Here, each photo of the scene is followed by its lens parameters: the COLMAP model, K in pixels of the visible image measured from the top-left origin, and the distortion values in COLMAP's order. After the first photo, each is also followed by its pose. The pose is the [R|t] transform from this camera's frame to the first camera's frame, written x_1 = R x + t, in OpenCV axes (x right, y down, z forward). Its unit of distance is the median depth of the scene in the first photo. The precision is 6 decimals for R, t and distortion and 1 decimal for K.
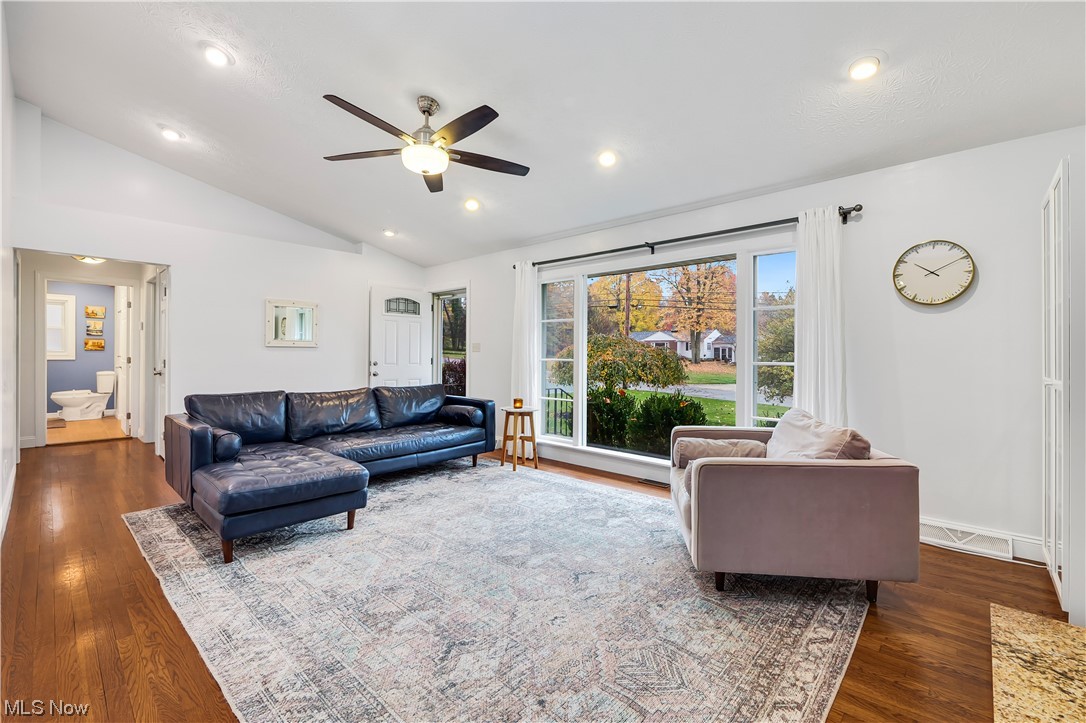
lens RADIAL K [[457.9, 0, 537.7], [0, 457.9, 356.6], [0, 0, 1]] dist [0.000710, 0.000015]
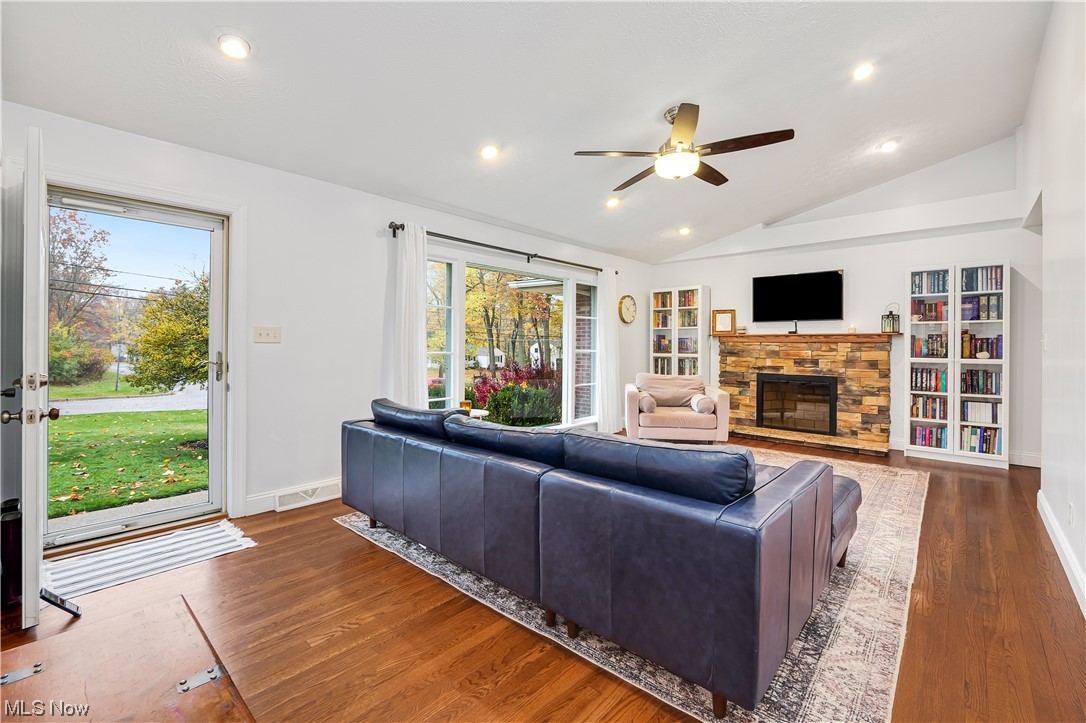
lens RADIAL K [[457.9, 0, 563.1], [0, 457.9, 342.6], [0, 0, 1]] dist [0.000710, 0.000015]
pose [[-0.028988, 0.002669, 0.999576, -1.333583], [-0.000029, 0.999996, -0.002671, -0.014081], [-0.999580, -0.000106, -0.028988, 1.326739]]
